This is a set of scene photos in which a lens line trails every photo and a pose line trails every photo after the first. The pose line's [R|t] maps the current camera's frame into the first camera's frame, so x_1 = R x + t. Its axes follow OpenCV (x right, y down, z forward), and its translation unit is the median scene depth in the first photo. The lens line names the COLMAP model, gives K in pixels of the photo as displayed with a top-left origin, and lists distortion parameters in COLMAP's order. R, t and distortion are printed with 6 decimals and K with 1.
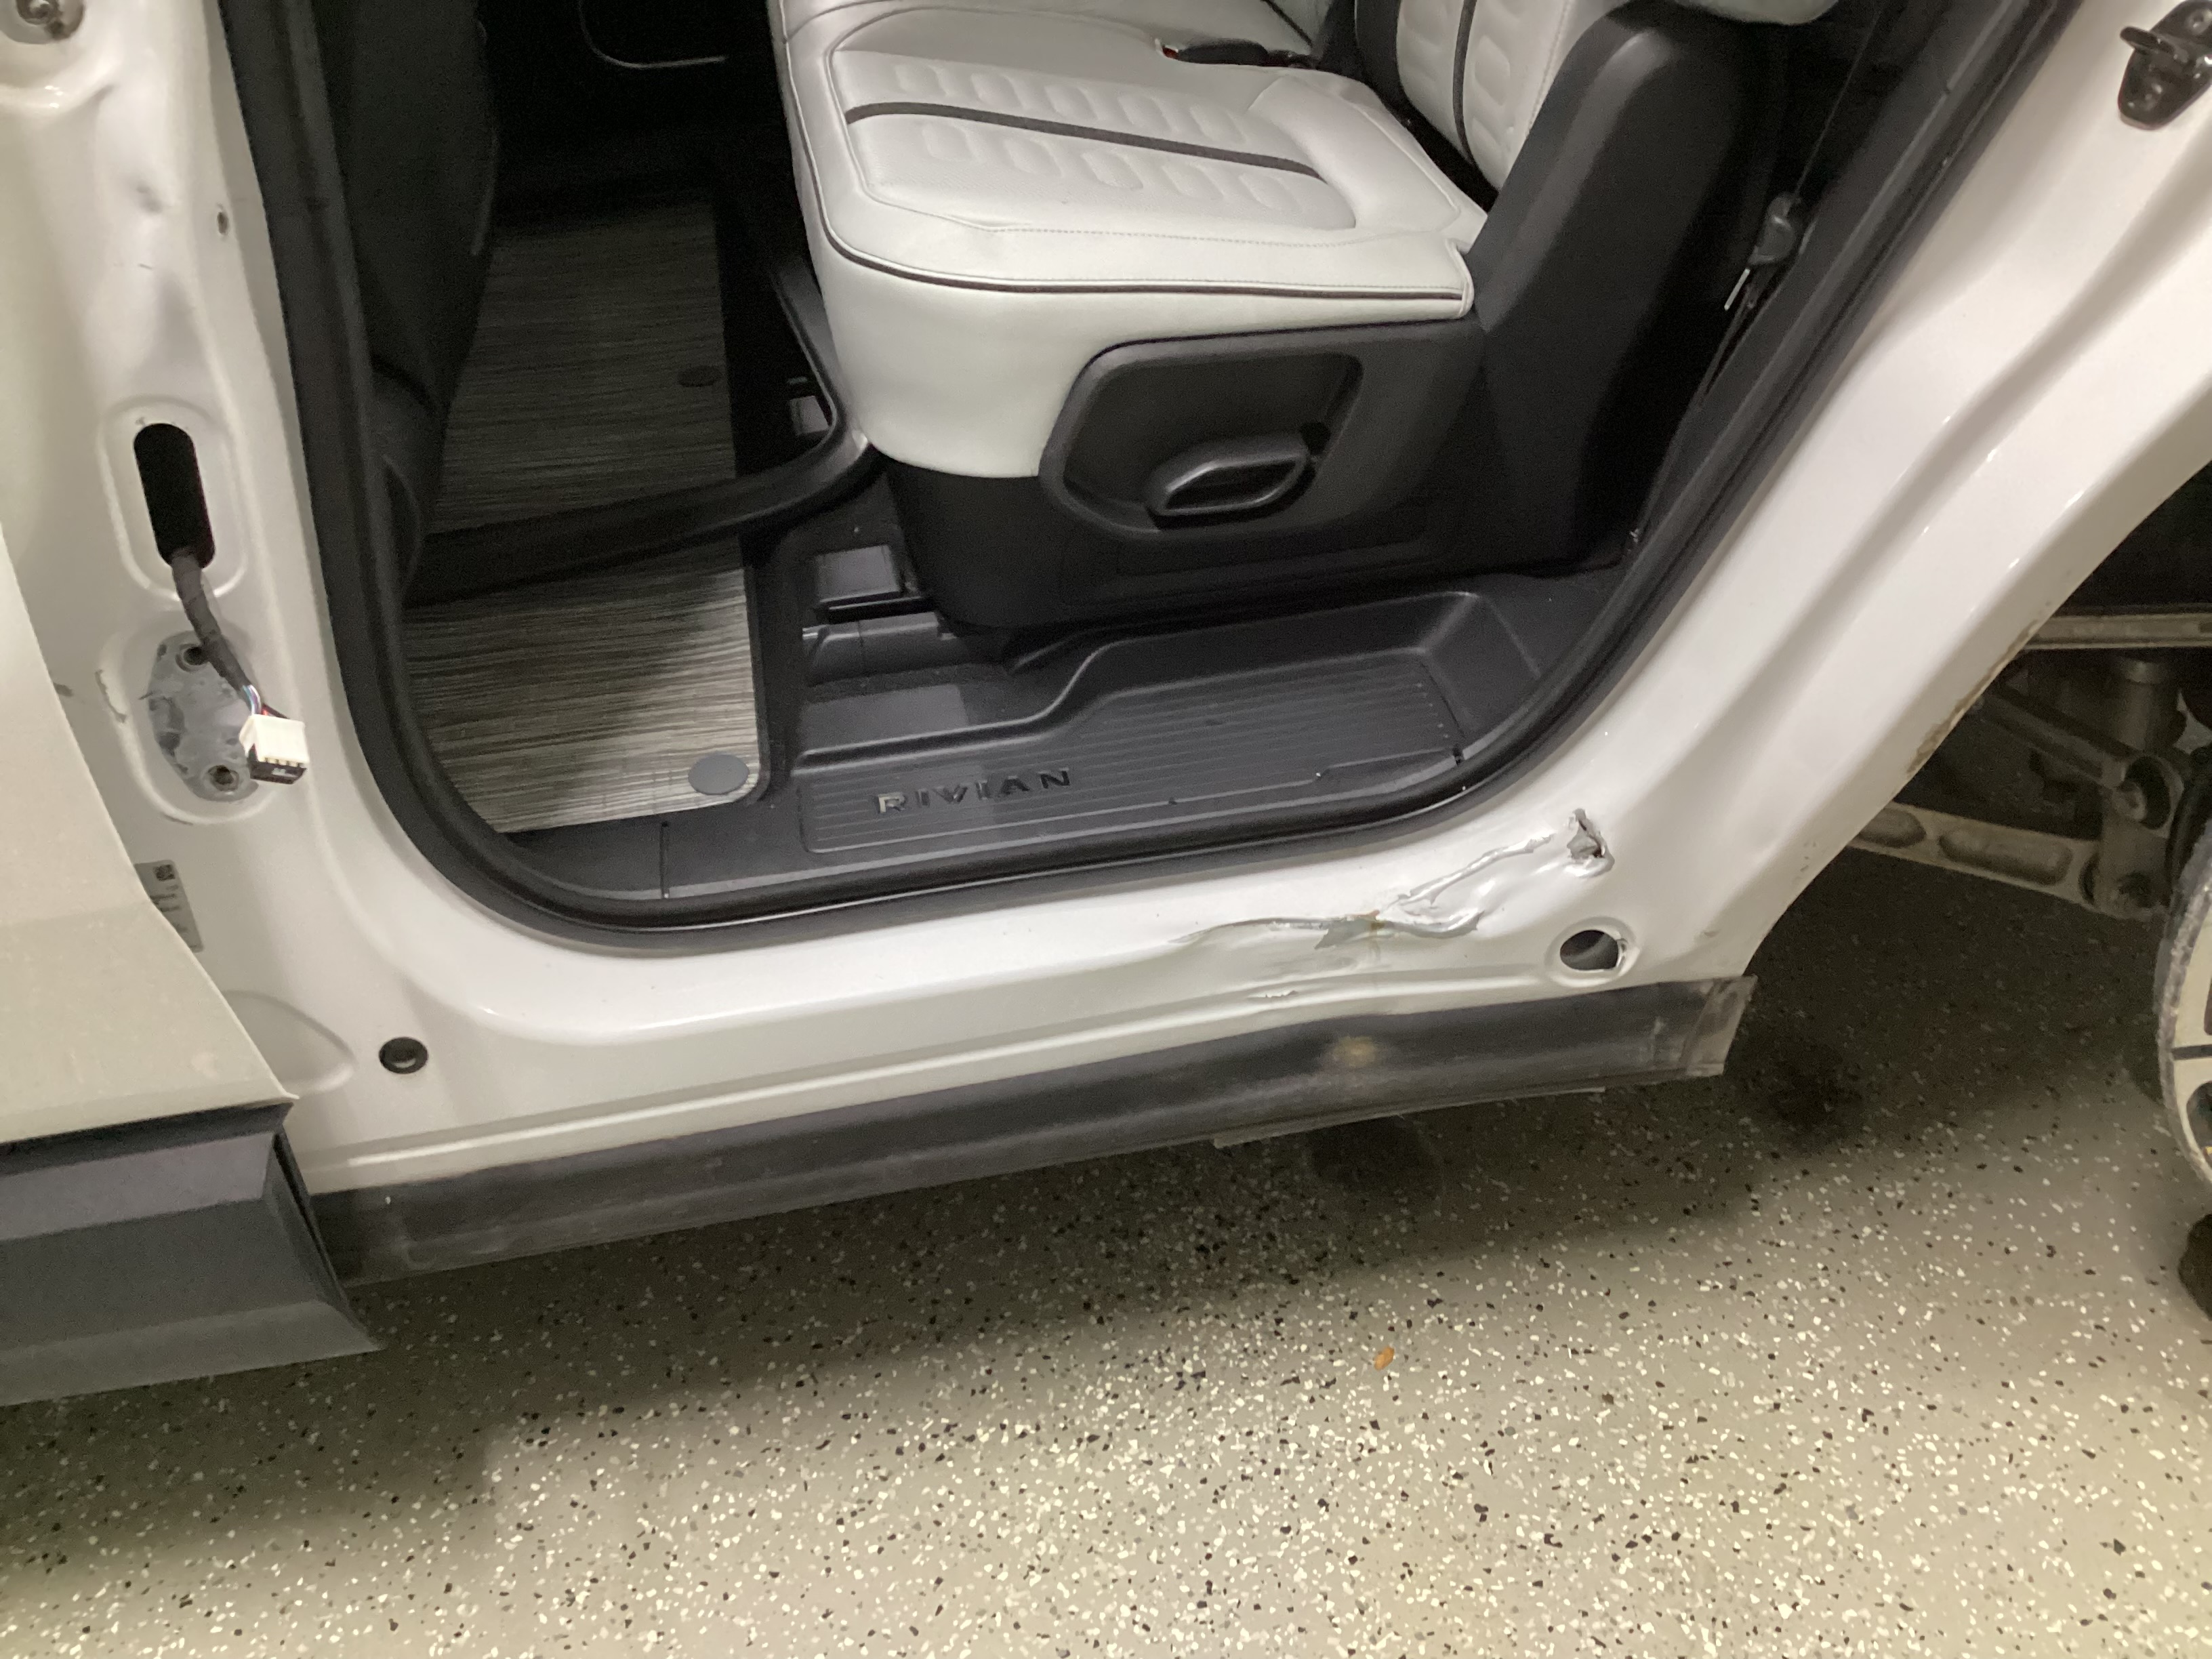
lens RADIAL K [[1999.2, 0, 1109.1], [0, 1999.2, 835.5], [0, 0, 1]] dist [0.116065, -0.217011]
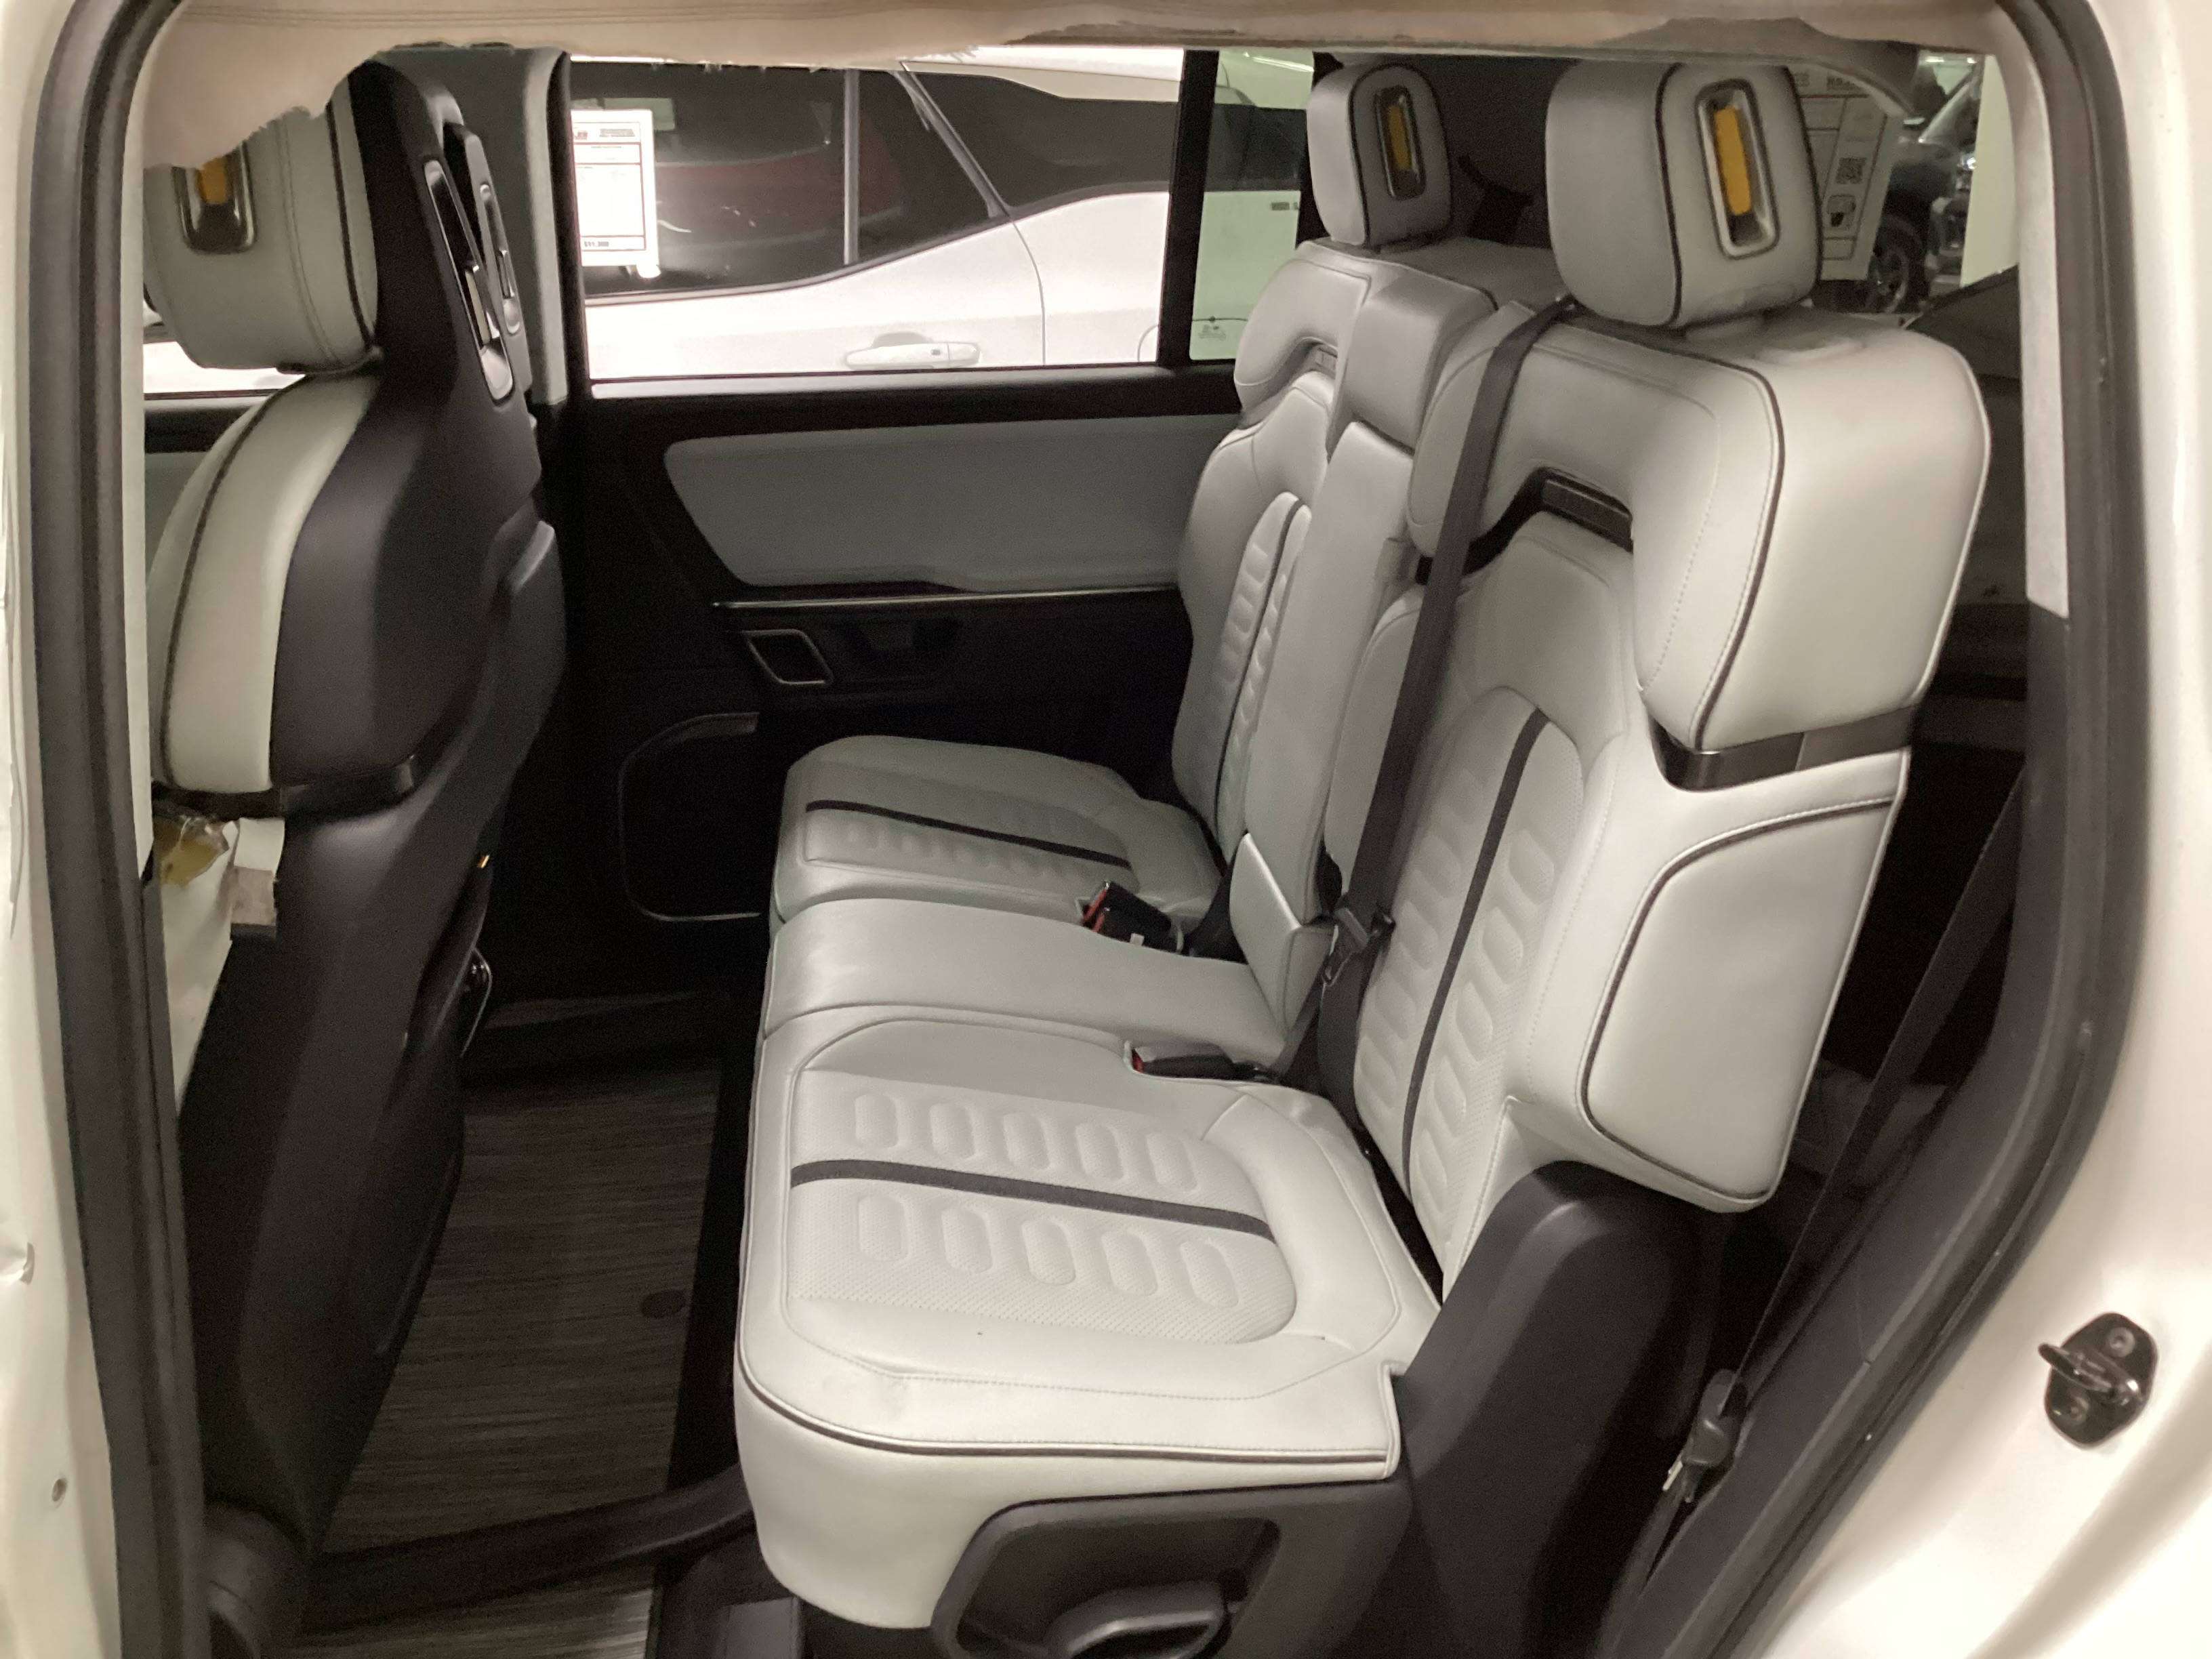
lens RADIAL K [[2000.6, 0, 1110.6], [0, 2000.6, 827.4], [0, 0, 1]] dist [0.122035, -0.274953]
pose [[0.997725, 0.048650, -0.046673, 0.071143], [-0.060099, 0.955514, -0.288759, -0.255099], [0.030548, 0.290907, 0.956263, -0.006636]]
